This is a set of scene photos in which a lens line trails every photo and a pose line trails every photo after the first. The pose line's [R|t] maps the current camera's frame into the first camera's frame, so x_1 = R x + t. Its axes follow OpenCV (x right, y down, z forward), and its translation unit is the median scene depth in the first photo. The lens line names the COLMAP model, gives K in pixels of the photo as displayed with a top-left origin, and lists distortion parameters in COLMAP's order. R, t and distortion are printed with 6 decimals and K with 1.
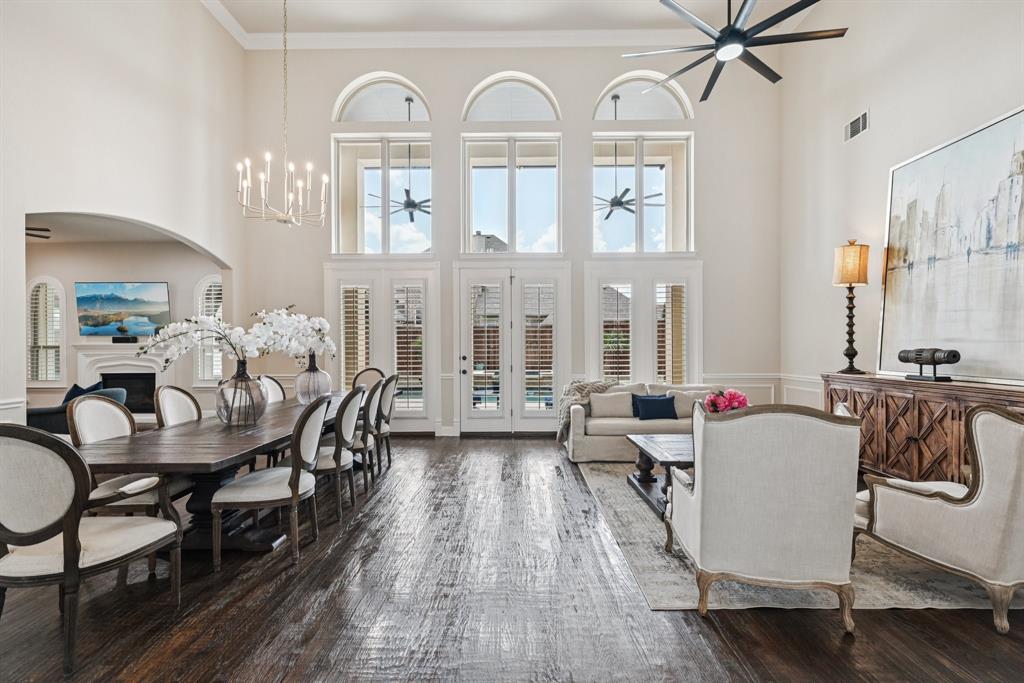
lens RADIAL K [[459.9, 0, 513.3], [0, 459.9, 355.2], [0, 0, 1]] dist [0.001225, 0.000079]
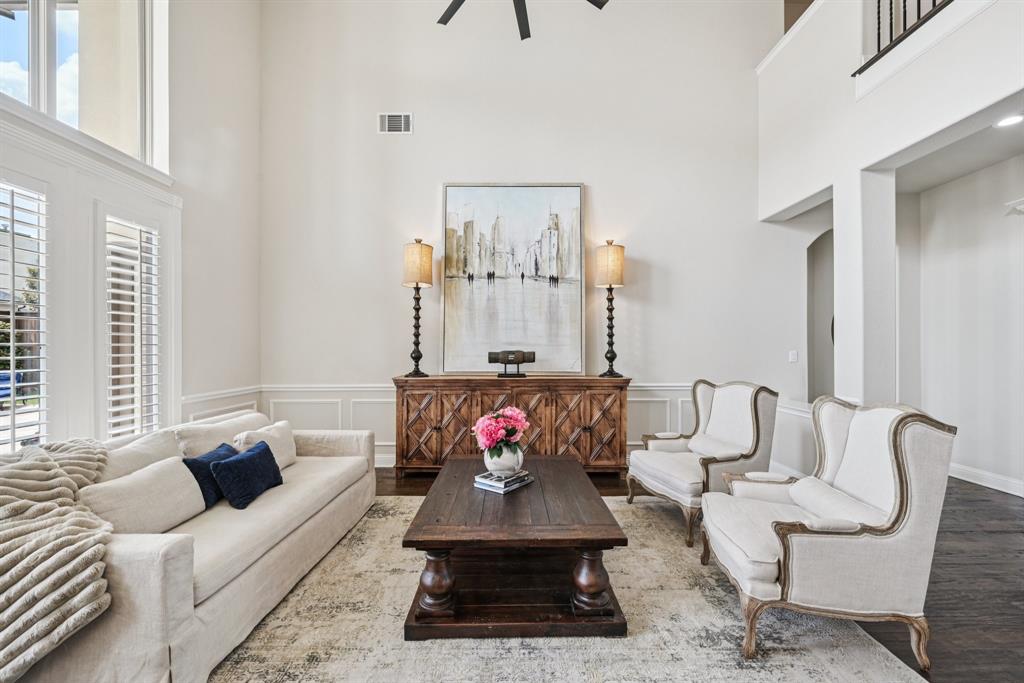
lens RADIAL K [[432.6, 0, 512.2], [0, 432.6, 346.1], [0, 0, 1]] dist [0.000395, -0.000010]
pose [[-0.011197, 0.004878, 0.999925, -0.204214], [0.018711, 0.999814, -0.004668, -0.019356], [-0.999762, 0.018657, -0.011286, 0.931953]]
